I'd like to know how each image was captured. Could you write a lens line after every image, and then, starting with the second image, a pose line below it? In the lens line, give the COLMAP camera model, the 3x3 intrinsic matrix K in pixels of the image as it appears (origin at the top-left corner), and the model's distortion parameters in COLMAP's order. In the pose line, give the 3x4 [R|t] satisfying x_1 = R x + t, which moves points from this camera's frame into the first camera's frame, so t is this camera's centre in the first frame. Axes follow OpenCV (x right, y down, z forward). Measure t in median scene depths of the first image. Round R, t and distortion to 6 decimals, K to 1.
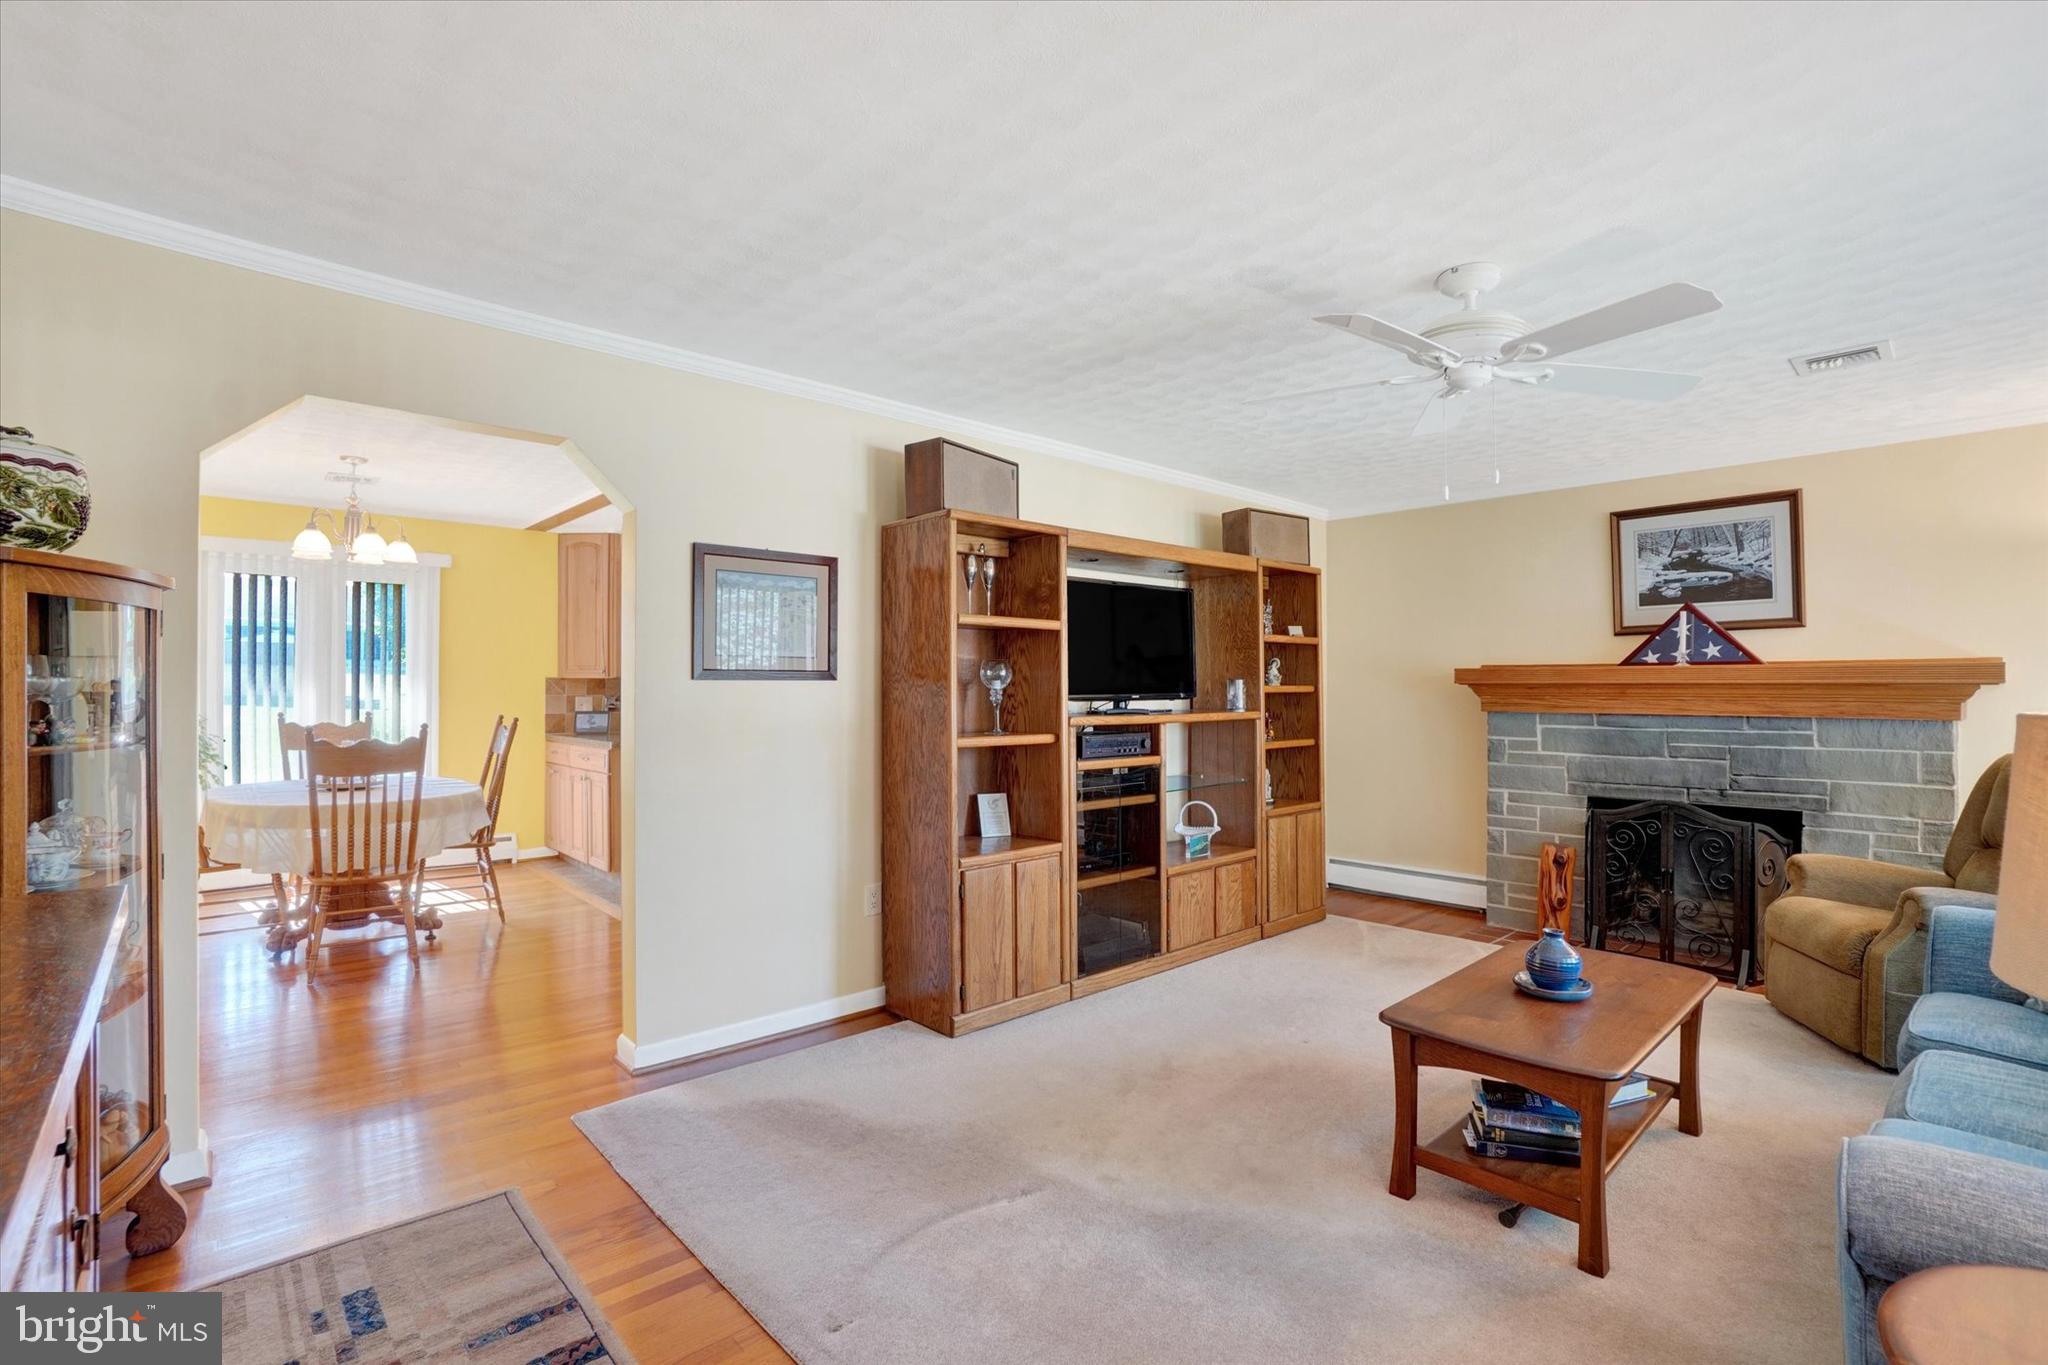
lens RADIAL K [[1063.7, 0, 1023.4], [0, 1063.7, 698.1], [0, 0, 1]] dist [-0.039352, 0.000354]
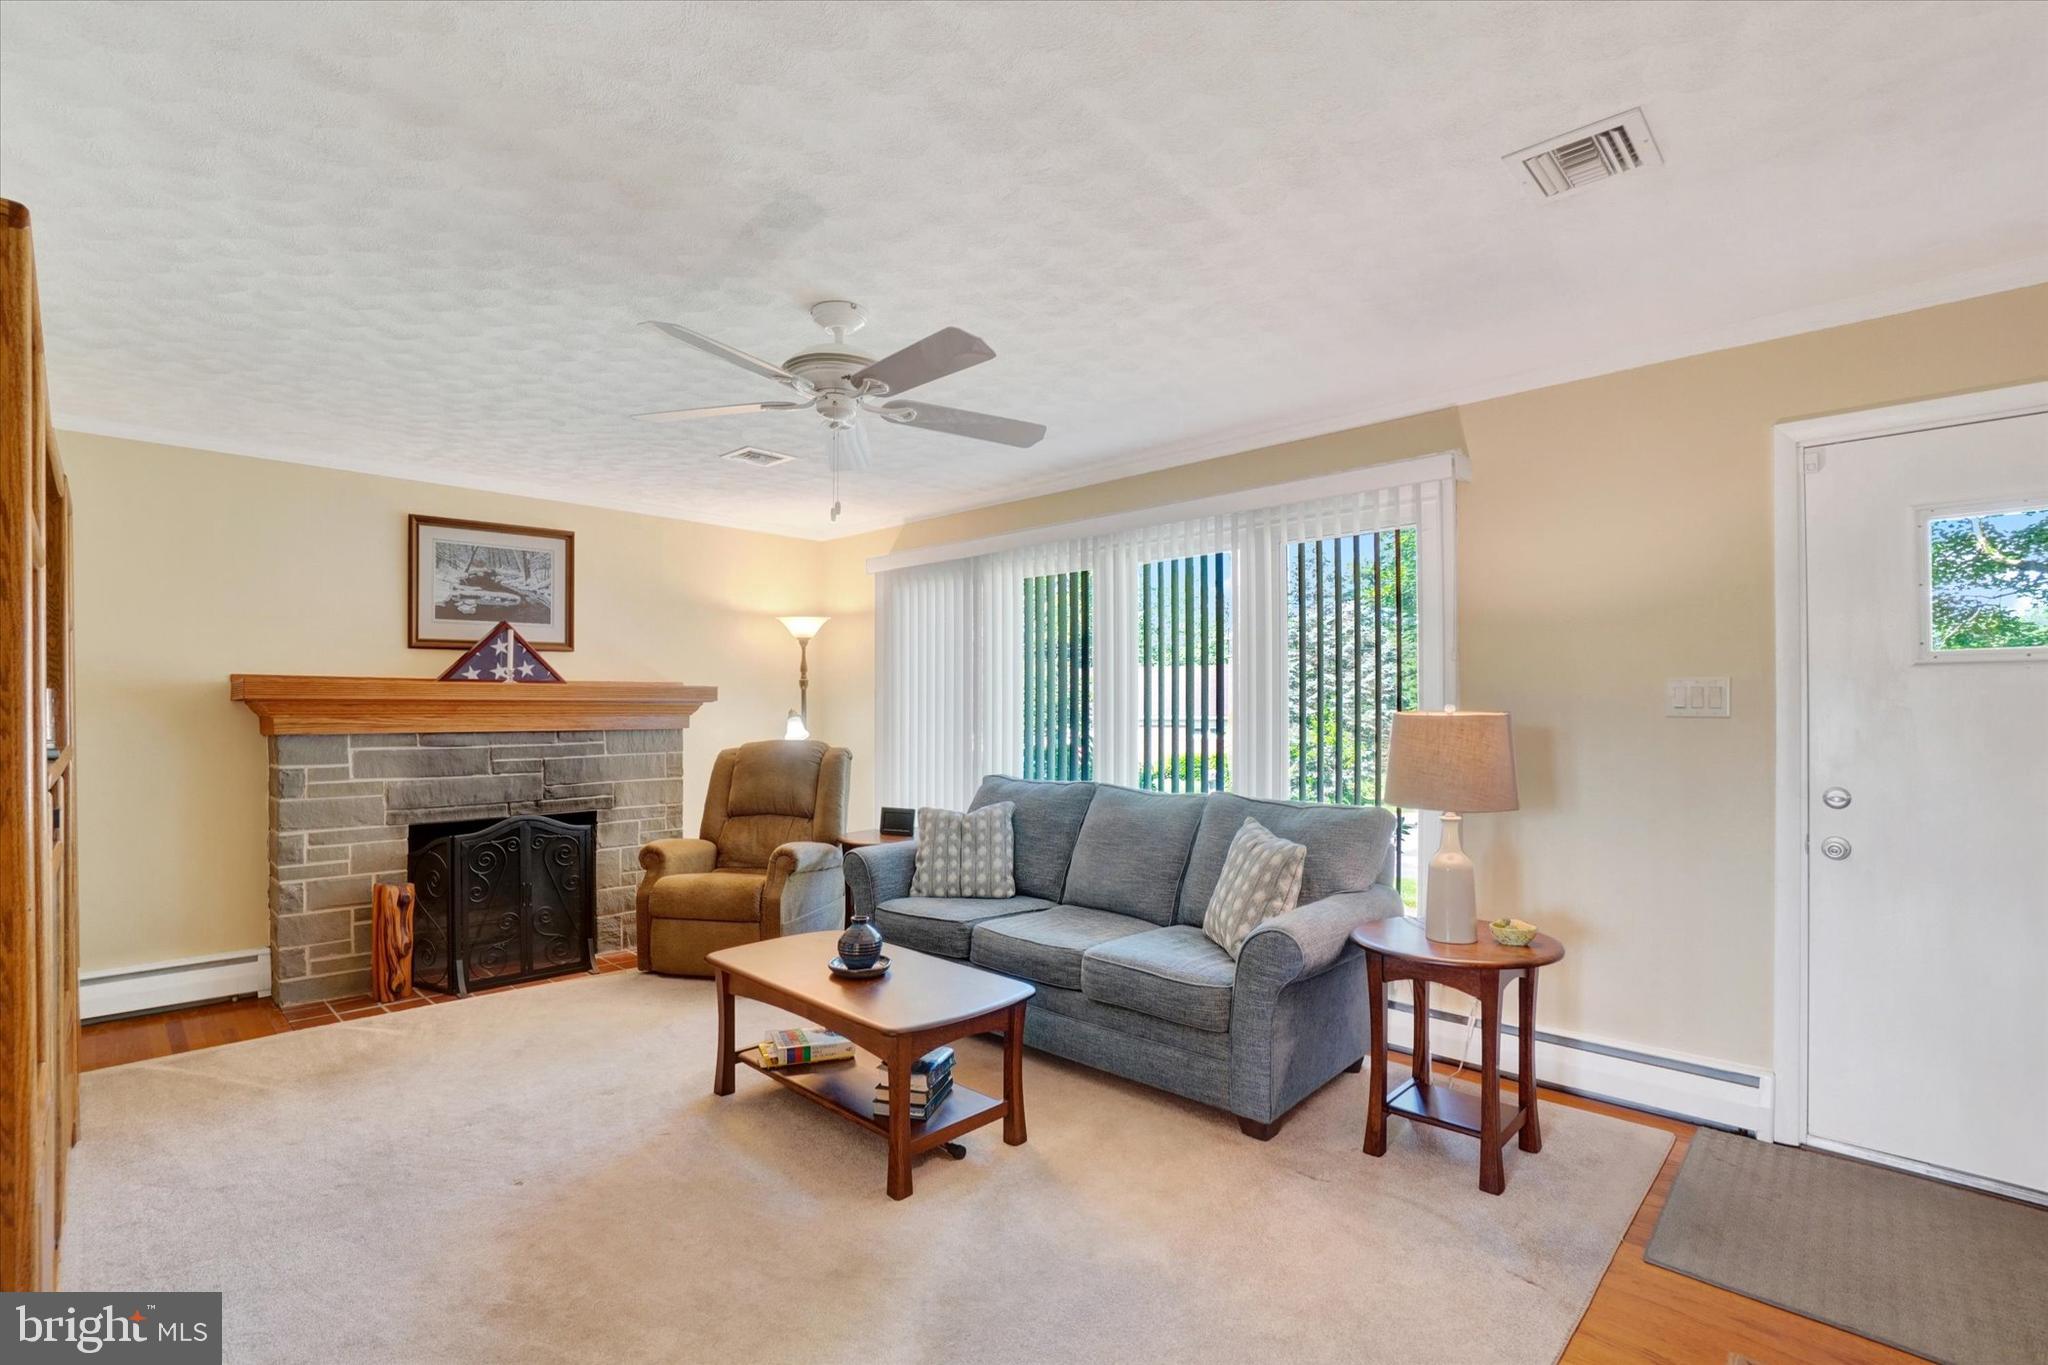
lens RADIAL K [[987.7, 0, 1012.8], [0, 987.7, 723.2], [0, 0, 1]] dist [-0.046592, 0.000068]
pose [[-0.114163, -0.018552, 0.993289, -0.363159], [0.006317, 0.999792, 0.019399, -0.006788], [-0.993442, 0.008489, -0.114022, 0.603994]]
